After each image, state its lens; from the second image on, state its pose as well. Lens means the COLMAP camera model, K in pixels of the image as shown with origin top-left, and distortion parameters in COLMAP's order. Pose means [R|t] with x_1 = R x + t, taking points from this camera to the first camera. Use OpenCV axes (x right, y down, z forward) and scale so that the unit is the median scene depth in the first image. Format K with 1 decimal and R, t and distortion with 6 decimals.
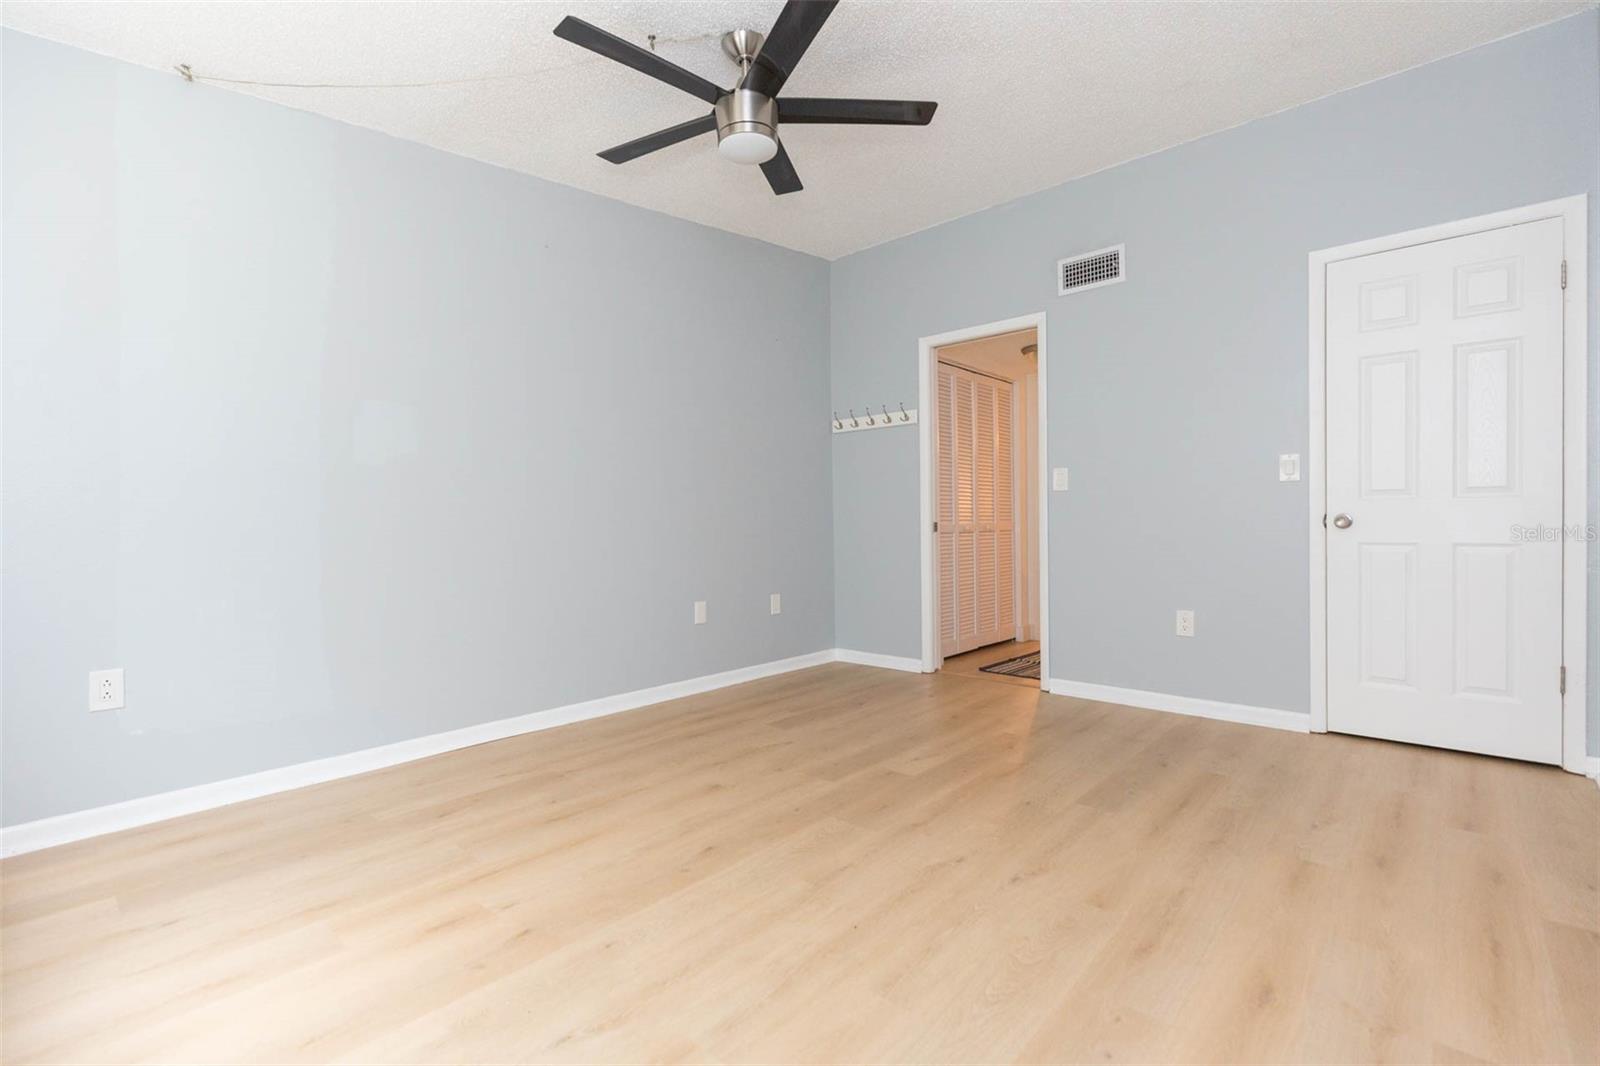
lens RADIAL K [[720.3, 0, 808.0], [0, 720.3, 531.5], [0, 0, 1]] dist [0.003909, 0.000274]
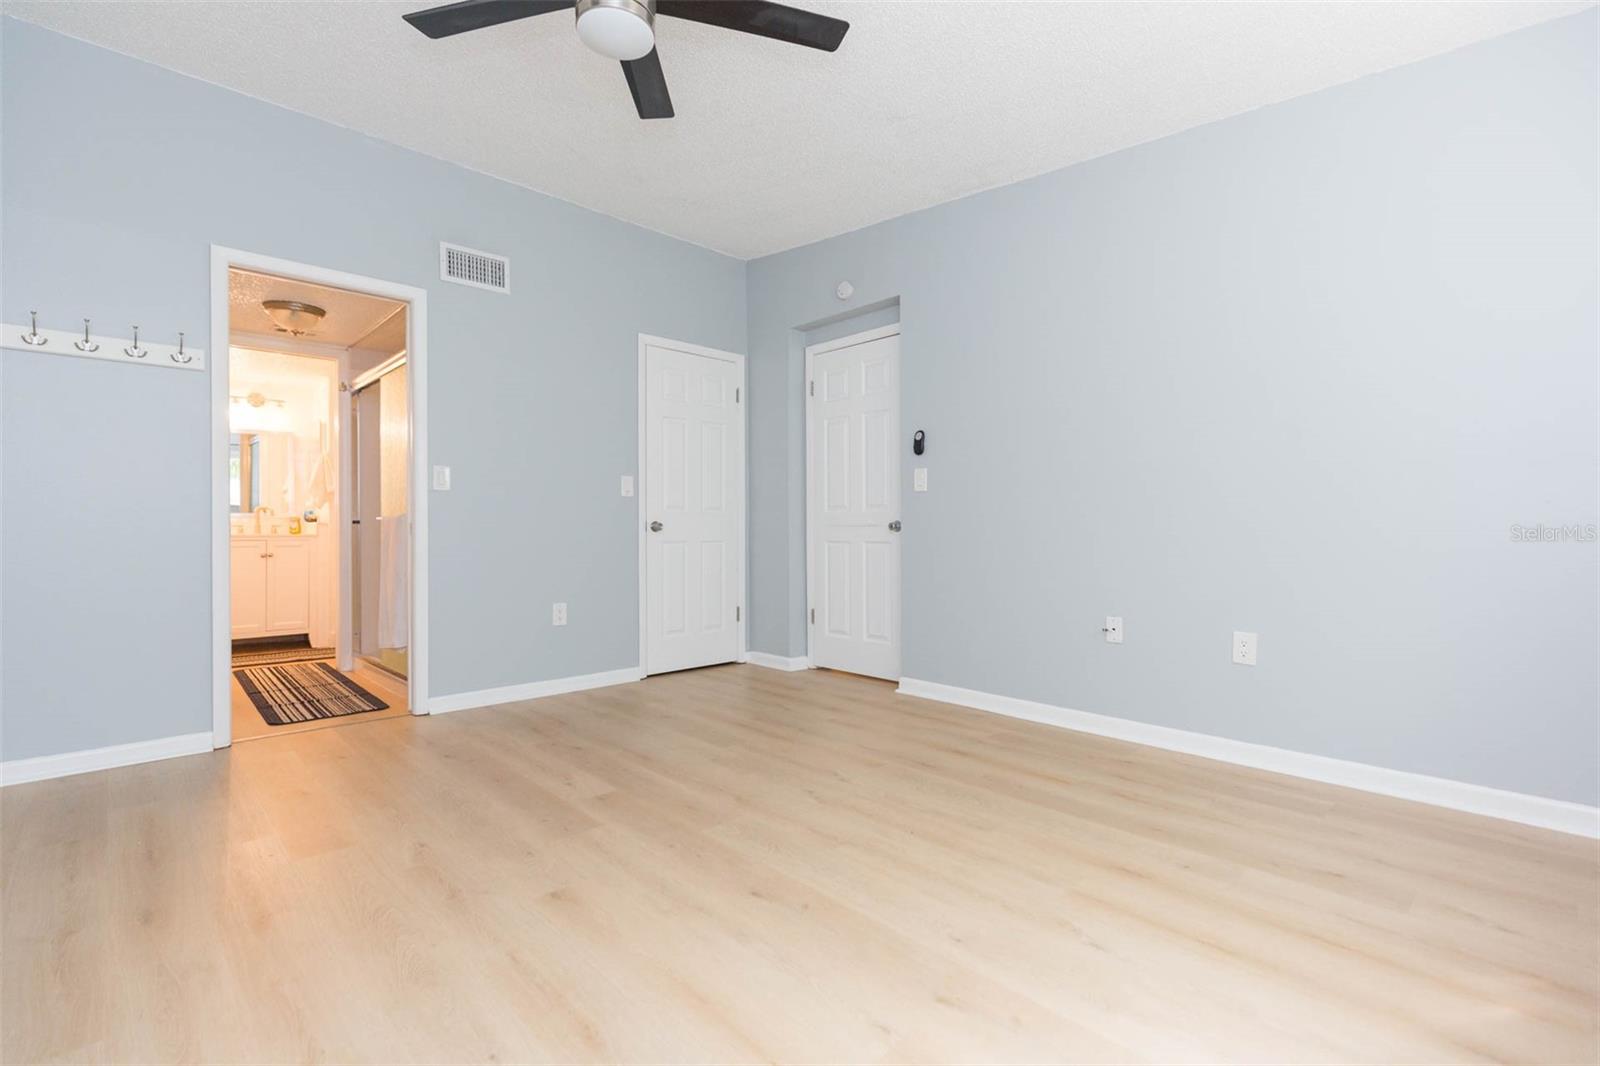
lens RADIAL K [[723.1, 0, 802.2], [0, 723.1, 531.6], [0, 0, 1]] dist [0.002564, -0.000371]
pose [[0.075844, 0.009907, 0.997070, -0.813544], [0.013072, 0.999855, -0.010929, 0.018191], [-0.997034, 0.013862, 0.075704, 0.719938]]
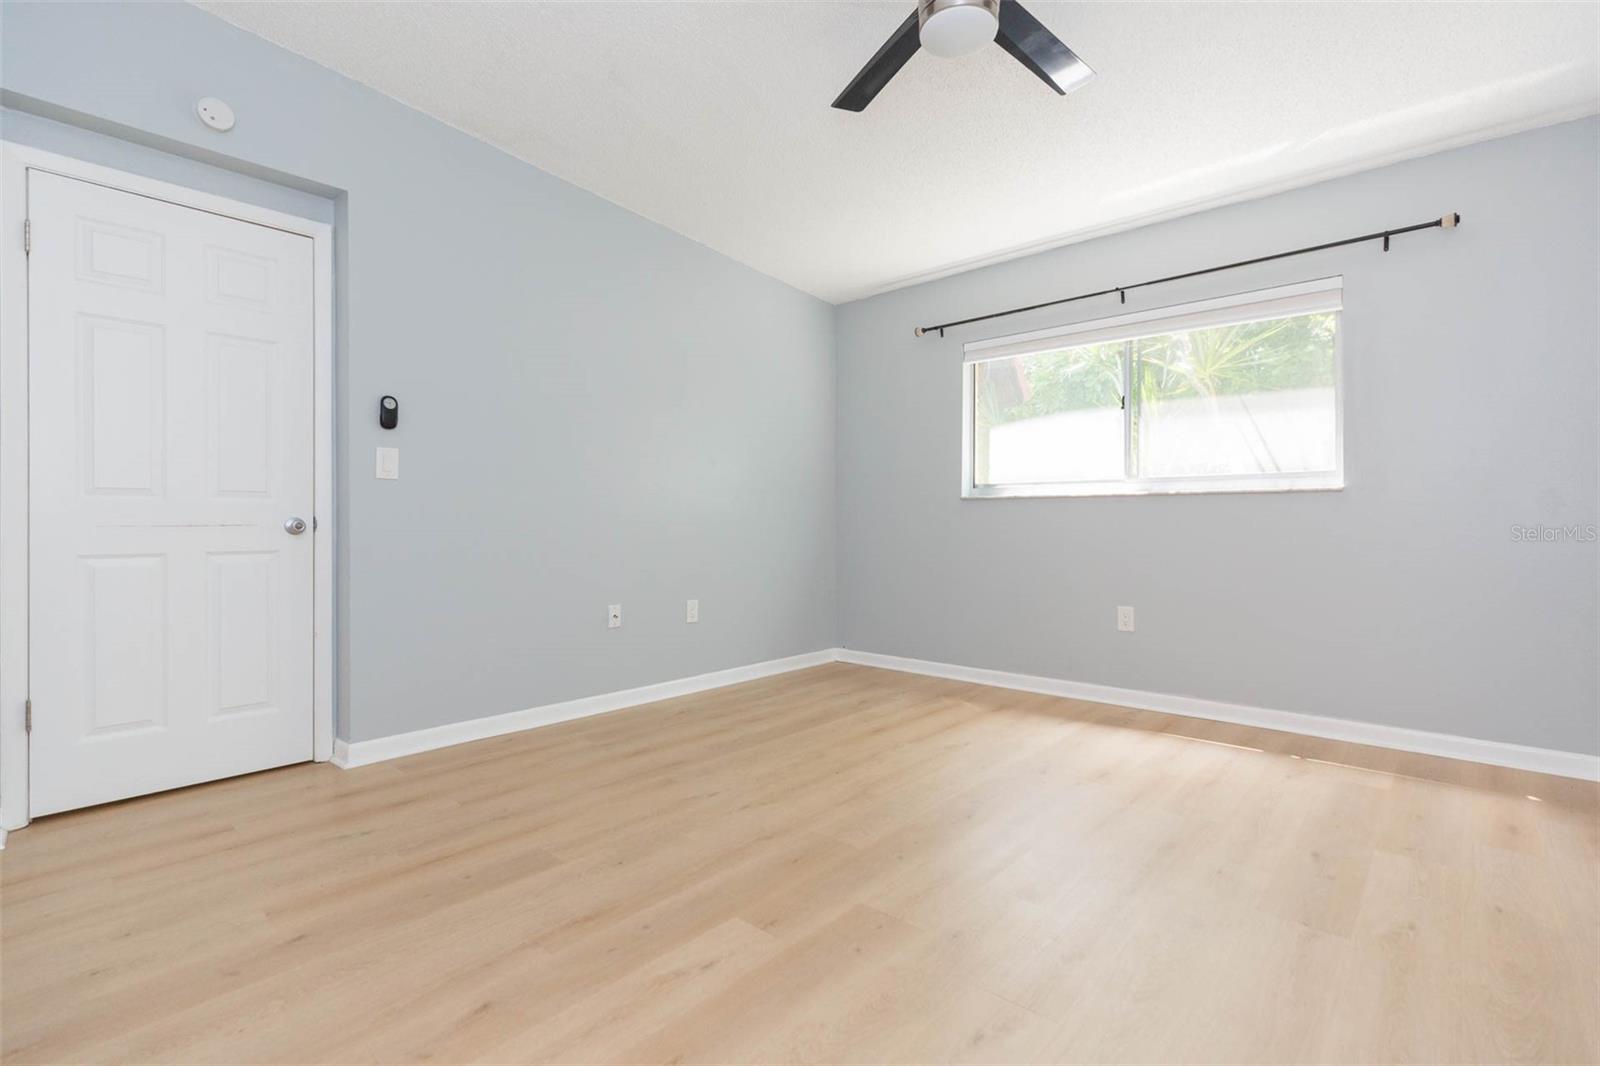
lens RADIAL K [[731.5, 0, 799.9], [0, 731.5, 518.0], [0, 0, 1]] dist [0.002659, 0.000368]
pose [[-0.999851, 0.016097, 0.006294, 0.084862], [0.016147, 0.999837, 0.008056, -0.020806], [-0.006164, 0.008156, -0.999948, 1.730828]]
